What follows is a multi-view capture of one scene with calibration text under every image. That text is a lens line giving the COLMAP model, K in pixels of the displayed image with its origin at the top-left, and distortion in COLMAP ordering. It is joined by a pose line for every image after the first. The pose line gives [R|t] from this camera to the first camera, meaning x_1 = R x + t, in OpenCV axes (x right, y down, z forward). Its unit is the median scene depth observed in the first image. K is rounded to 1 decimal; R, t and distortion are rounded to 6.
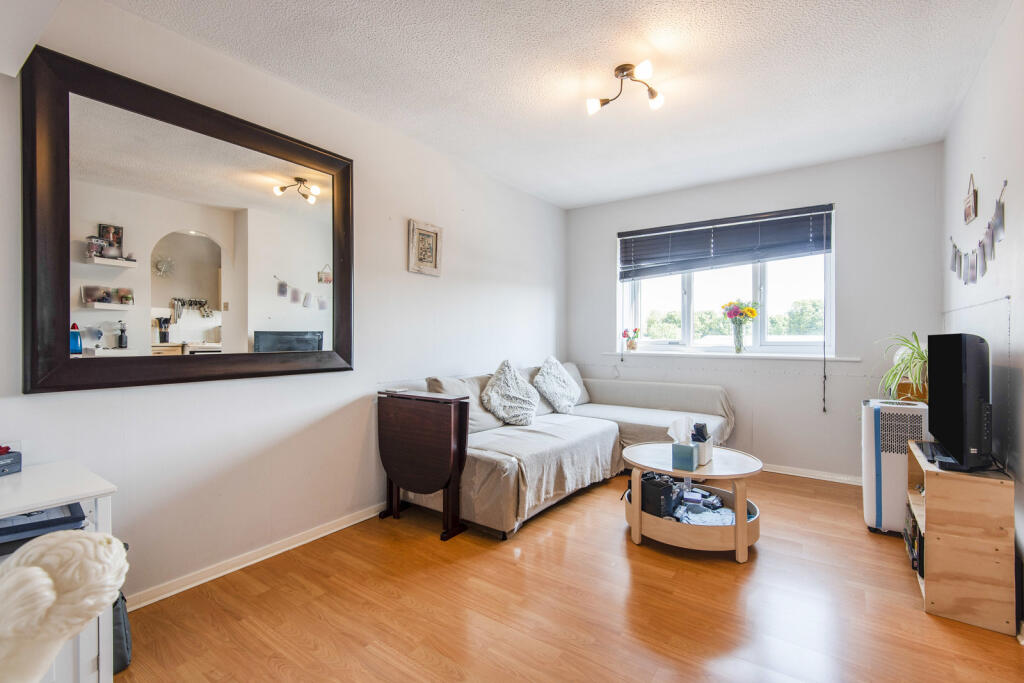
lens RADIAL K [[460.7, 0, 512.2], [0, 460.7, 337.8], [0, 0, 1]] dist [0.001460, 0.000147]
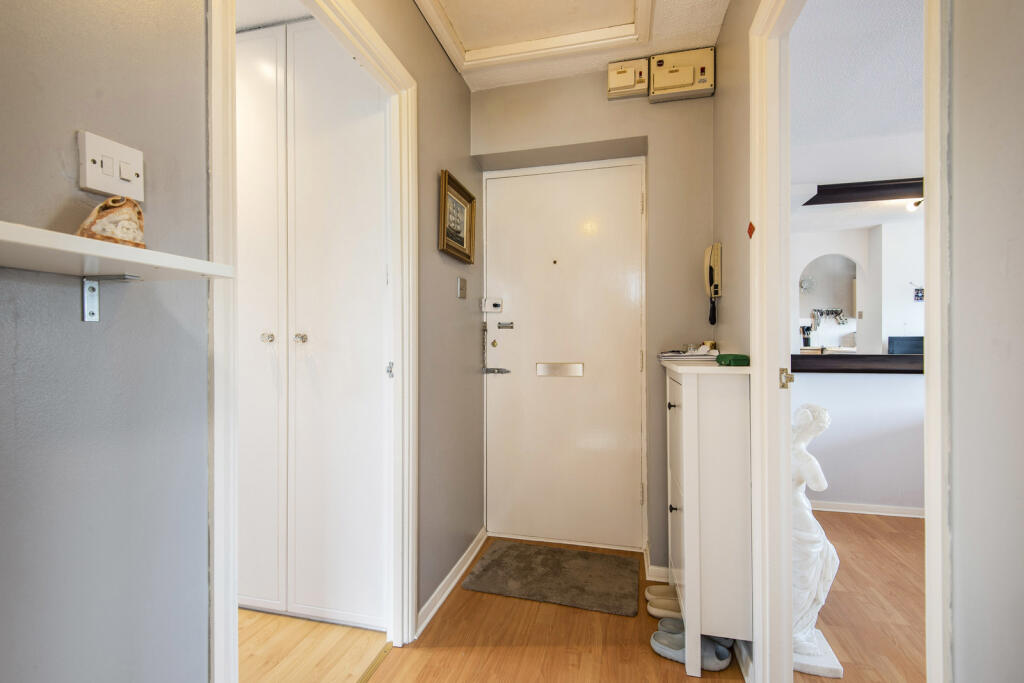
lens RADIAL K [[460.7, 0, 512.2], [0, 460.7, 337.8], [0, 0, 1]] dist [0.001460, 0.000147]
pose [[0.362226, -0.008887, -0.932048, 0.111799], [-0.001516, 0.999948, -0.010123, 0.000980], [0.932089, 0.005080, 0.362194, -0.187324]]
